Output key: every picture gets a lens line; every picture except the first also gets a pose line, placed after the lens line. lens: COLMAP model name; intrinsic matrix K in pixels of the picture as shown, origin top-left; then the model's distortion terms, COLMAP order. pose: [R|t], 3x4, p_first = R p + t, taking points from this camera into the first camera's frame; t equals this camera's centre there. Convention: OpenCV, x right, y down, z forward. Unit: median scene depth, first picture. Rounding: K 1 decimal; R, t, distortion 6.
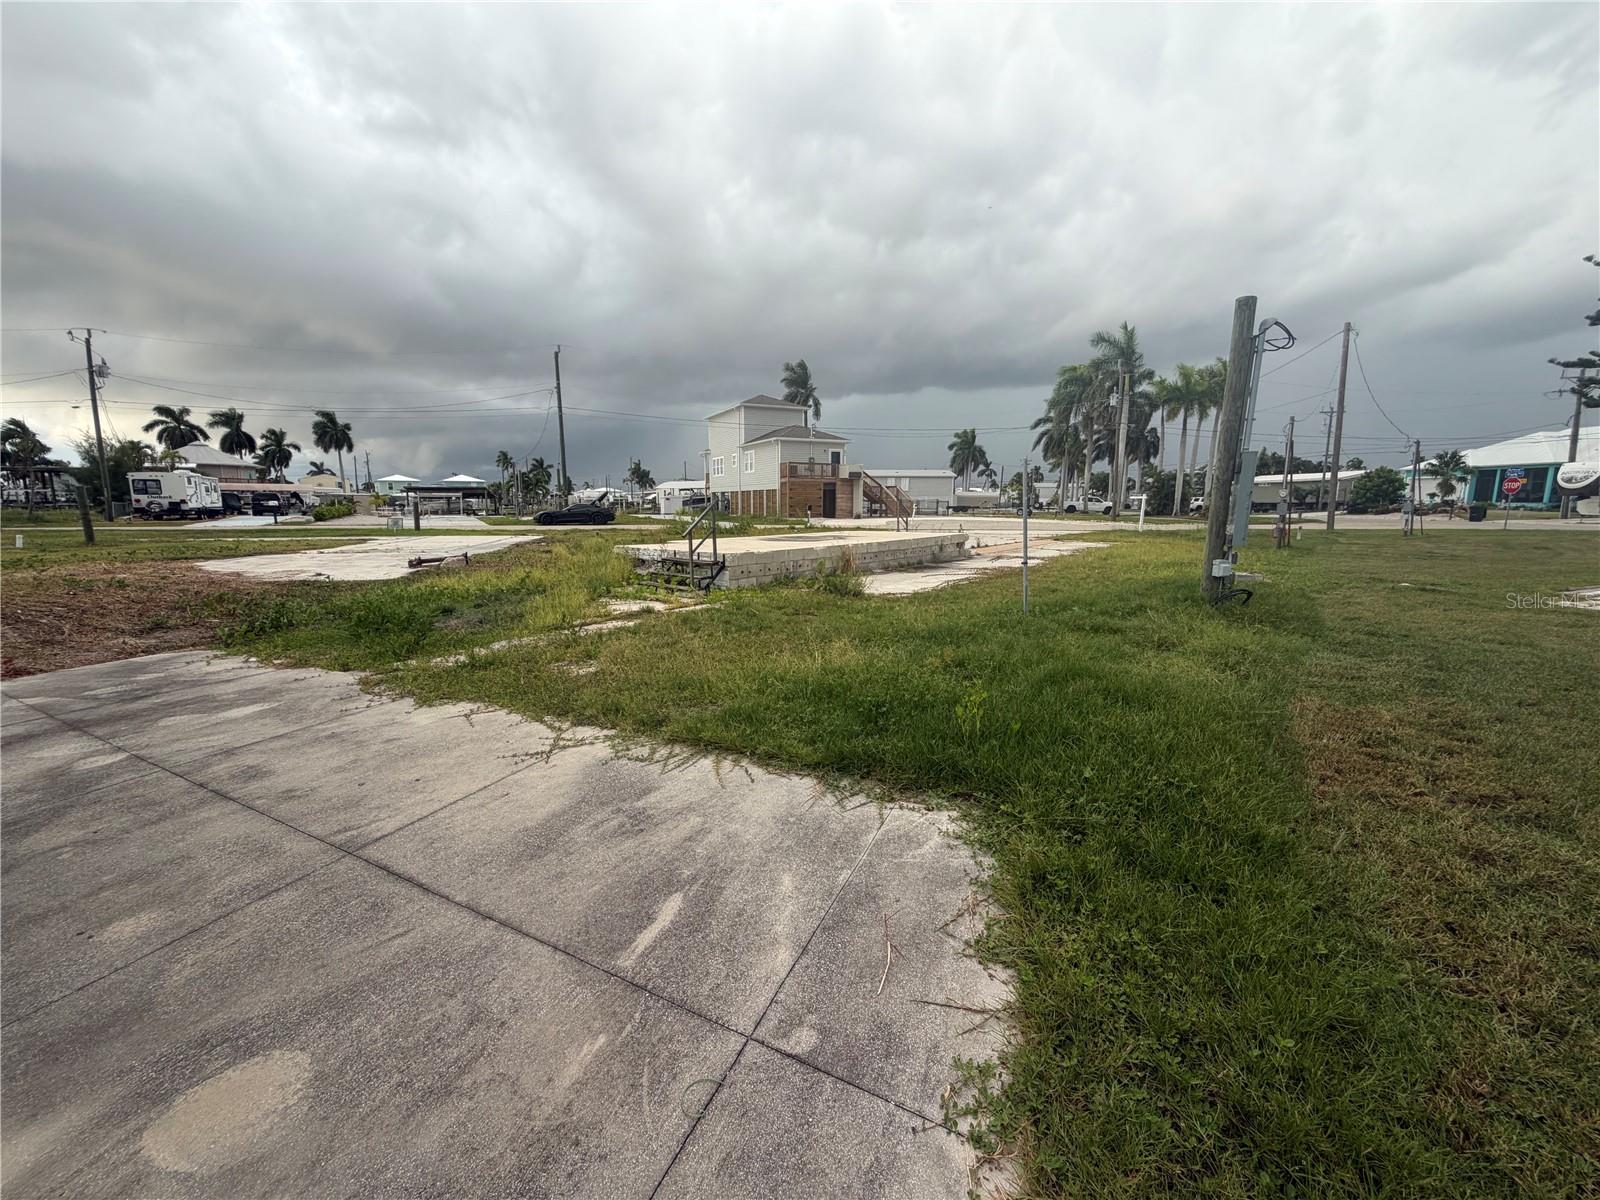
lens RADIAL K [[638.4, 0, 792.0], [0, 638.4, 596.0], [0, 0, 1]] dist [0.000497, 0.000303]
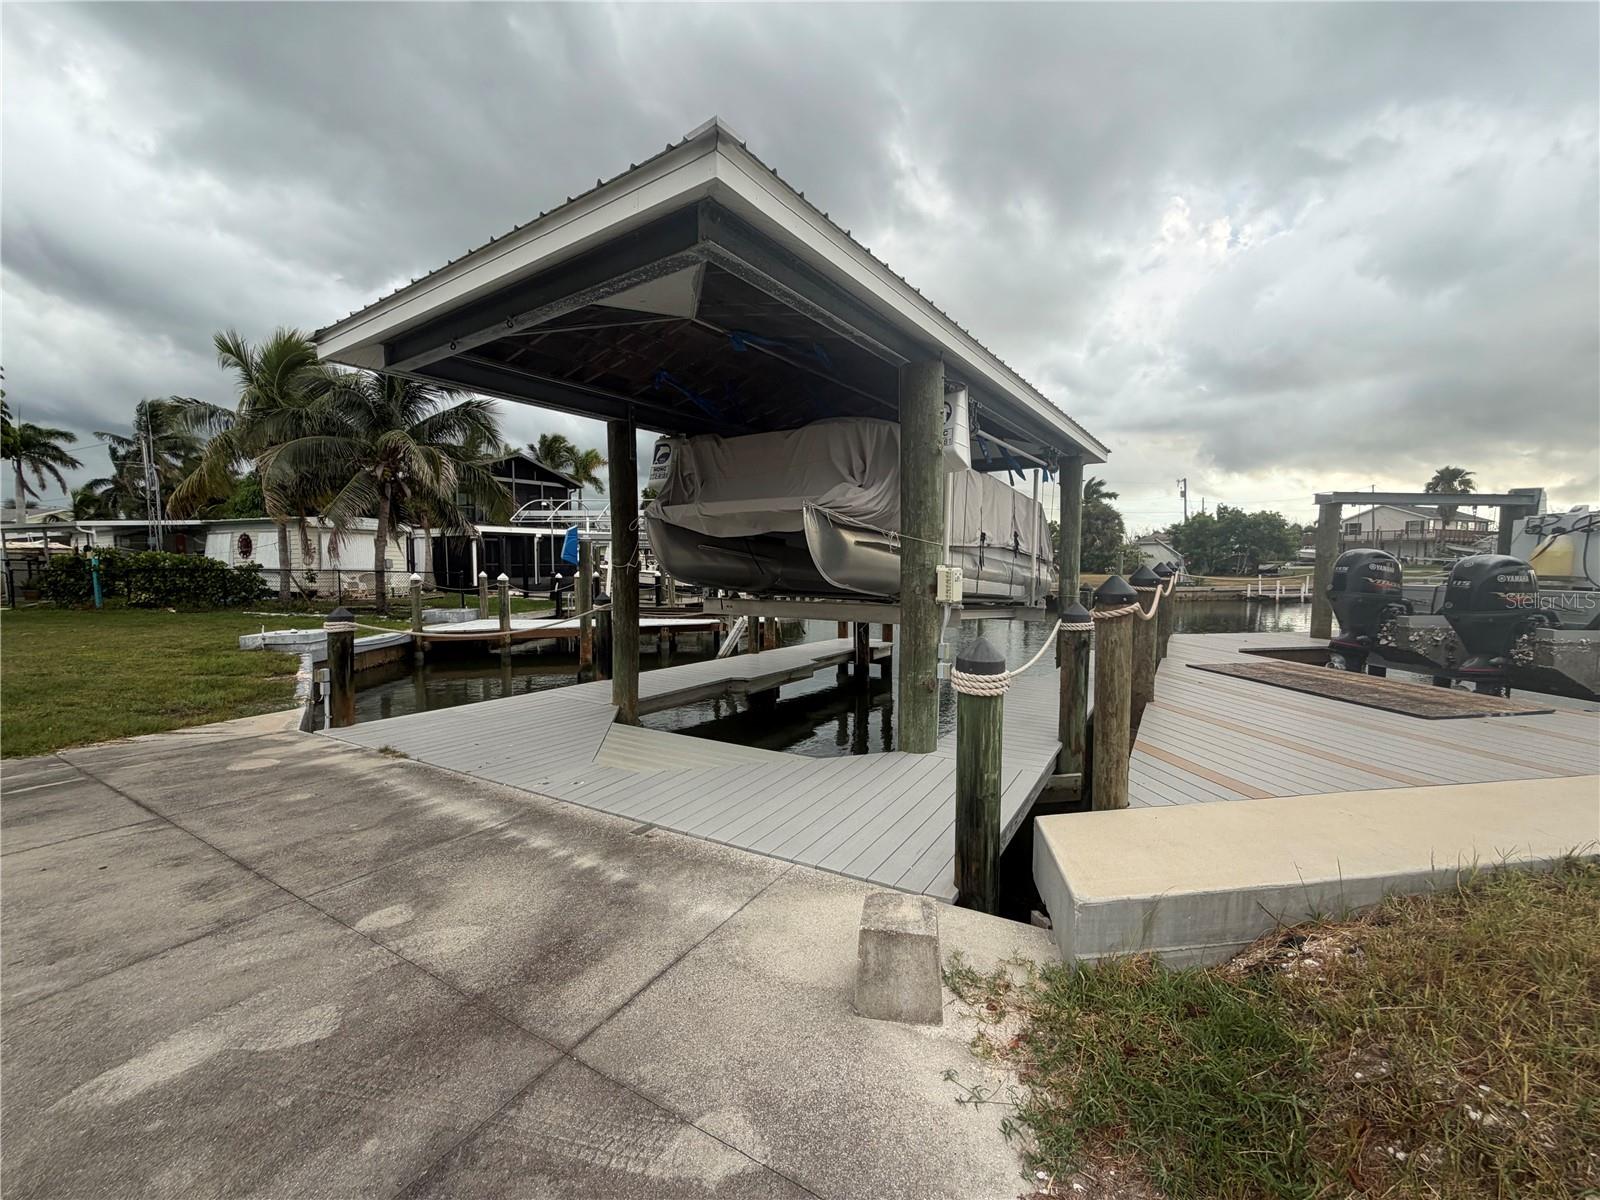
lens RADIAL K [[638.4, 0, 794.9], [0, 638.4, 598.5], [0, 0, 1]] dist [0.000497, 0.000303]
pose [[-0.998737, 0.001330, 0.050218, -1.807664], [0.011760, 0.978064, 0.207974, -0.303742], [-0.048840, 0.208302, -0.976844, 1.845356]]
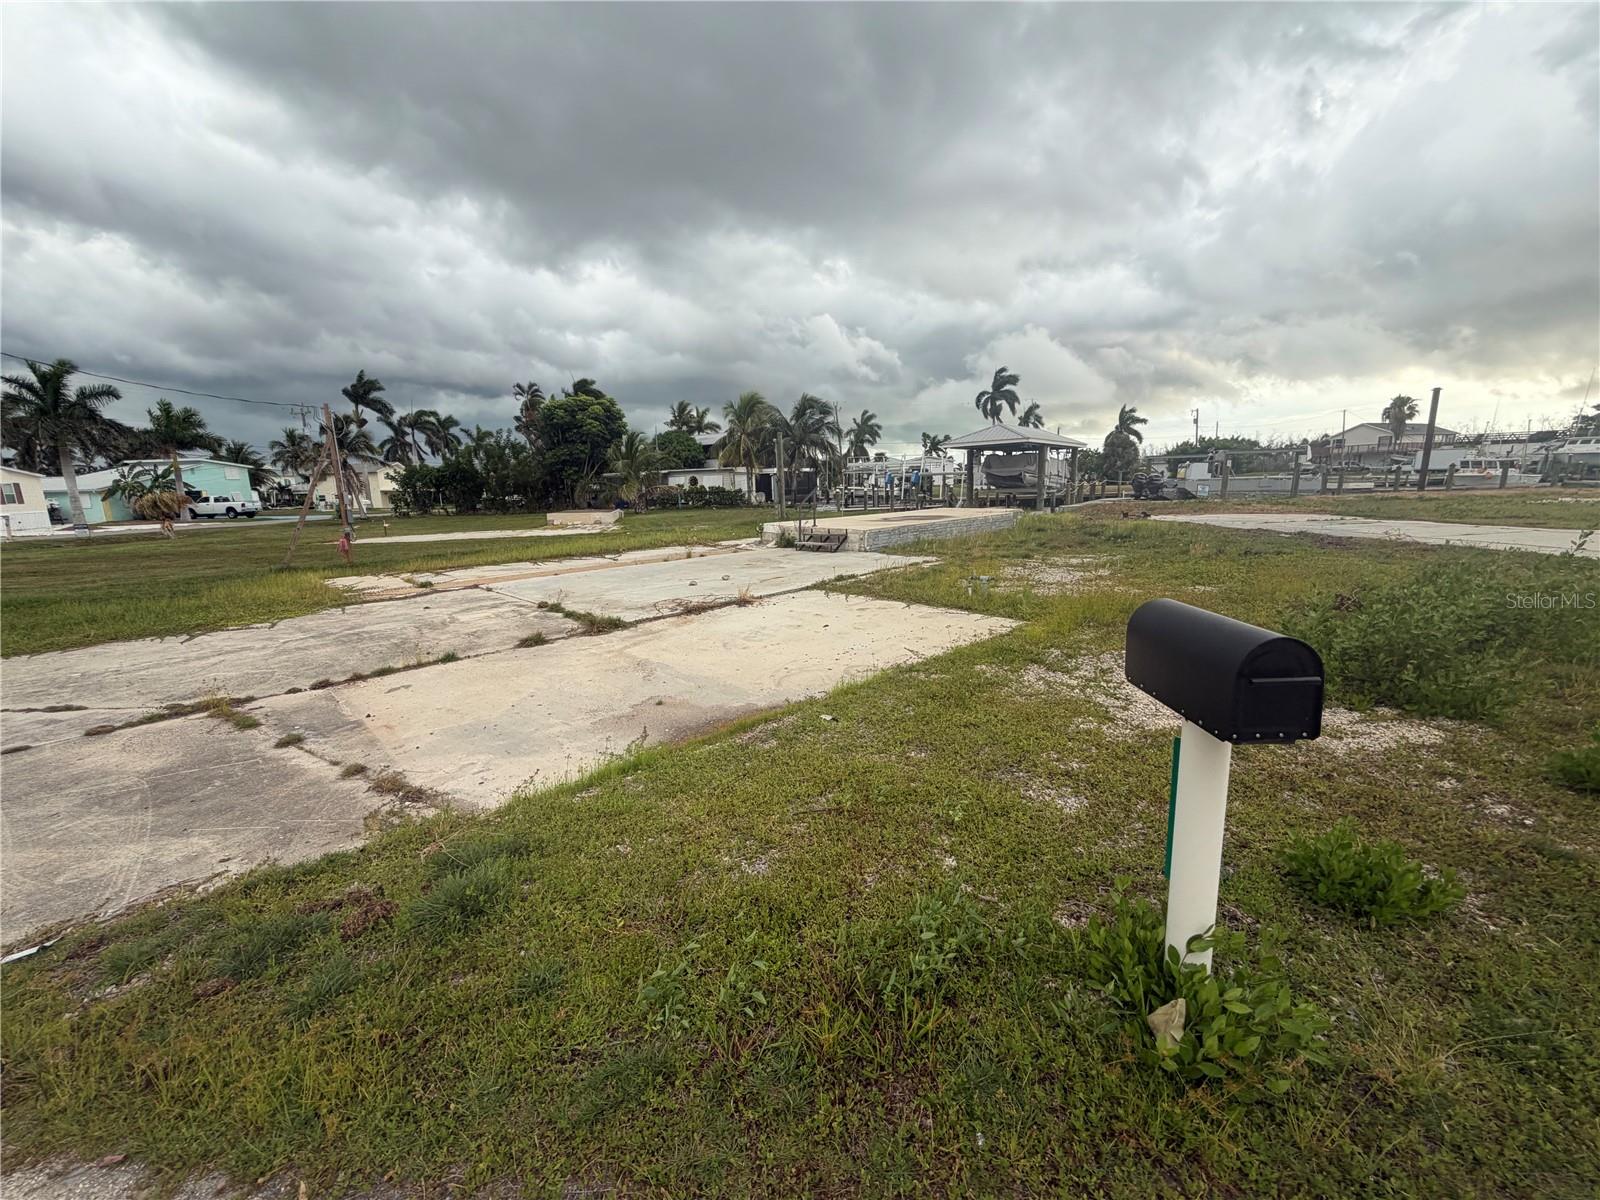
lens RADIAL K [[638.4, 0, 792.3], [0, 638.4, 592.4], [0, 0, 1]] dist [0.000497, 0.000303]
pose [[-0.993191, 0.013573, 0.115701, 0.342606], [0.049186, 0.949180, 0.310868, -1.496860], [-0.105602, 0.314442, -0.943384, 9.468038]]
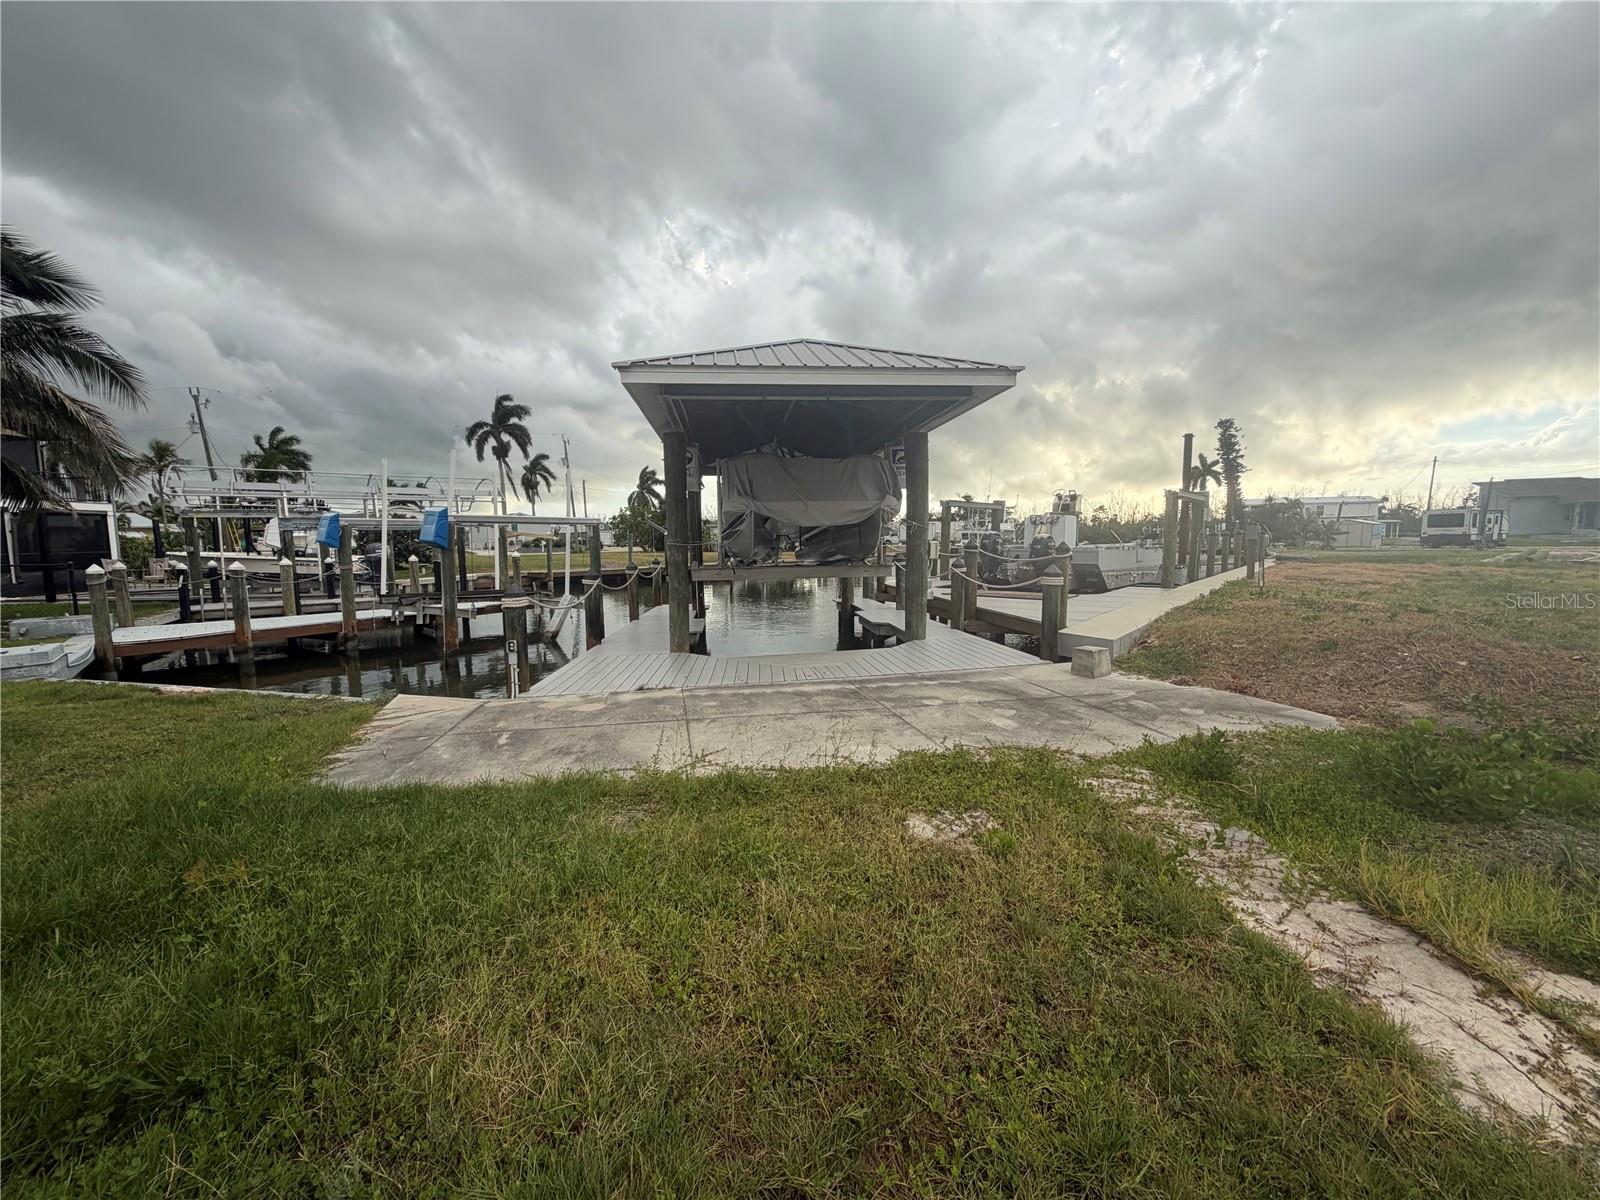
lens RADIAL K [[638.4, 0, 796.5], [0, 638.4, 607.6], [0, 0, 1]] dist [0.000497, 0.000303]
pose [[-0.784737, 0.077910, -0.614913, 0.228169], [-0.079341, 0.971282, 0.224315, -0.367061], [0.614730, 0.224816, -0.756019, 2.225712]]
